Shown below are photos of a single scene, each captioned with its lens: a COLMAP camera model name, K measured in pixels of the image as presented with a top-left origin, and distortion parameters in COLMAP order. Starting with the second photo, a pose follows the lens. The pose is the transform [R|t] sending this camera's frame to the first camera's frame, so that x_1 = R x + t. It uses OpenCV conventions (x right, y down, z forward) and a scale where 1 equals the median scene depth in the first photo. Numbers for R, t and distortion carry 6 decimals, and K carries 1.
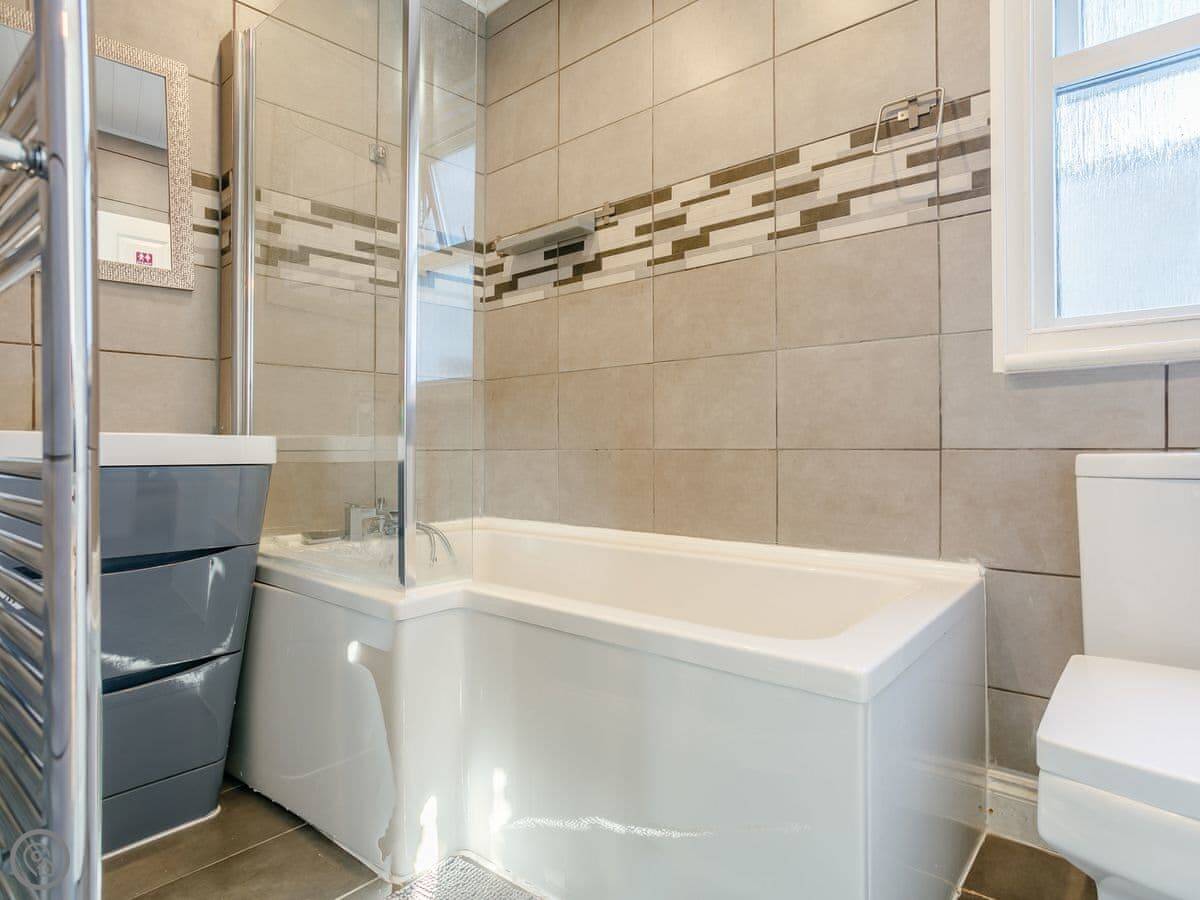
lens RADIAL K [[664.7, 0, 609.8], [0, 664.7, 443.0], [0, 0, 1]] dist [-0.051903, 0.032780]
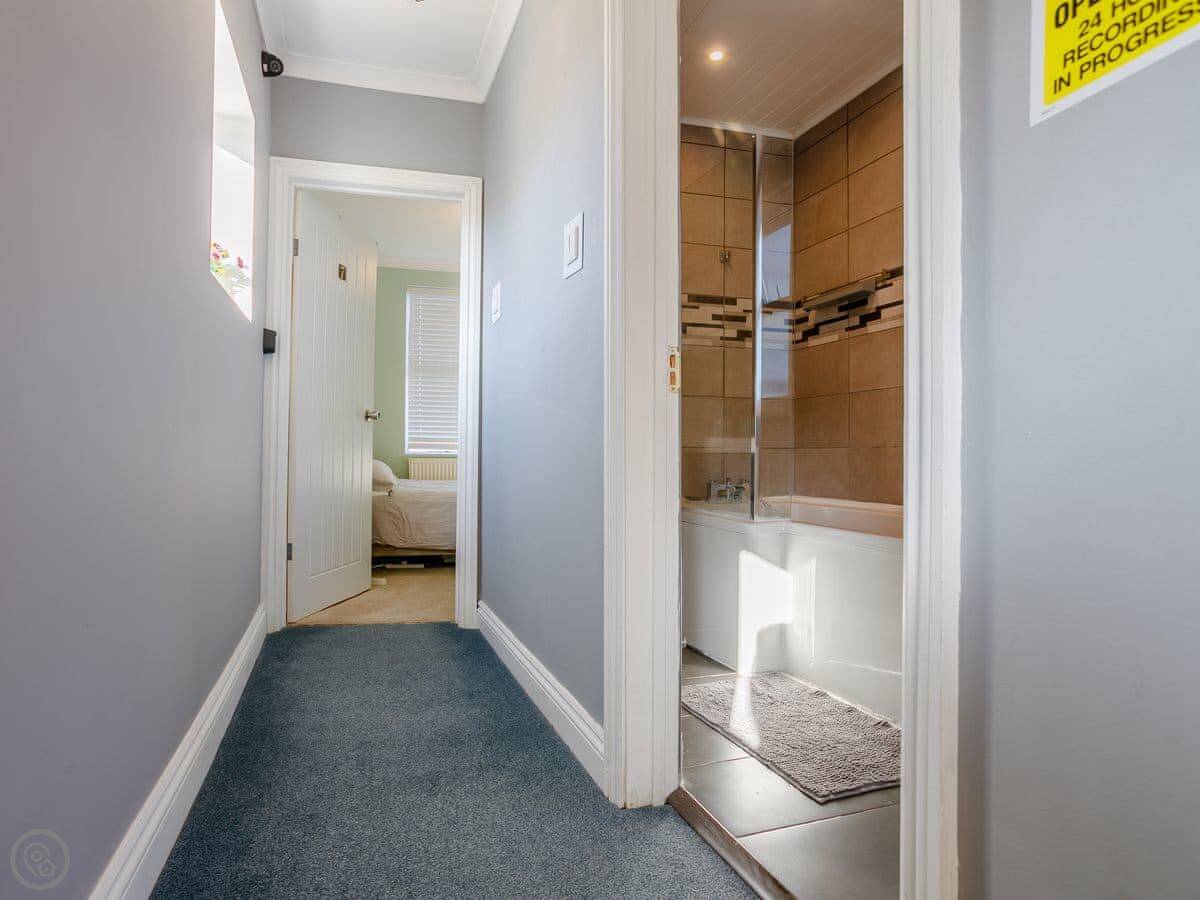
lens RADIAL K [[664.7, 0, 609.8], [0, 664.7, 443.0], [0, 0, 1]] dist [-0.051903, 0.032780]
pose [[0.899352, 0.003258, -0.437214, 0.078188], [-0.005267, 0.999980, -0.003383, 0.006931], [0.437194, 0.005345, 0.899351, -0.471852]]
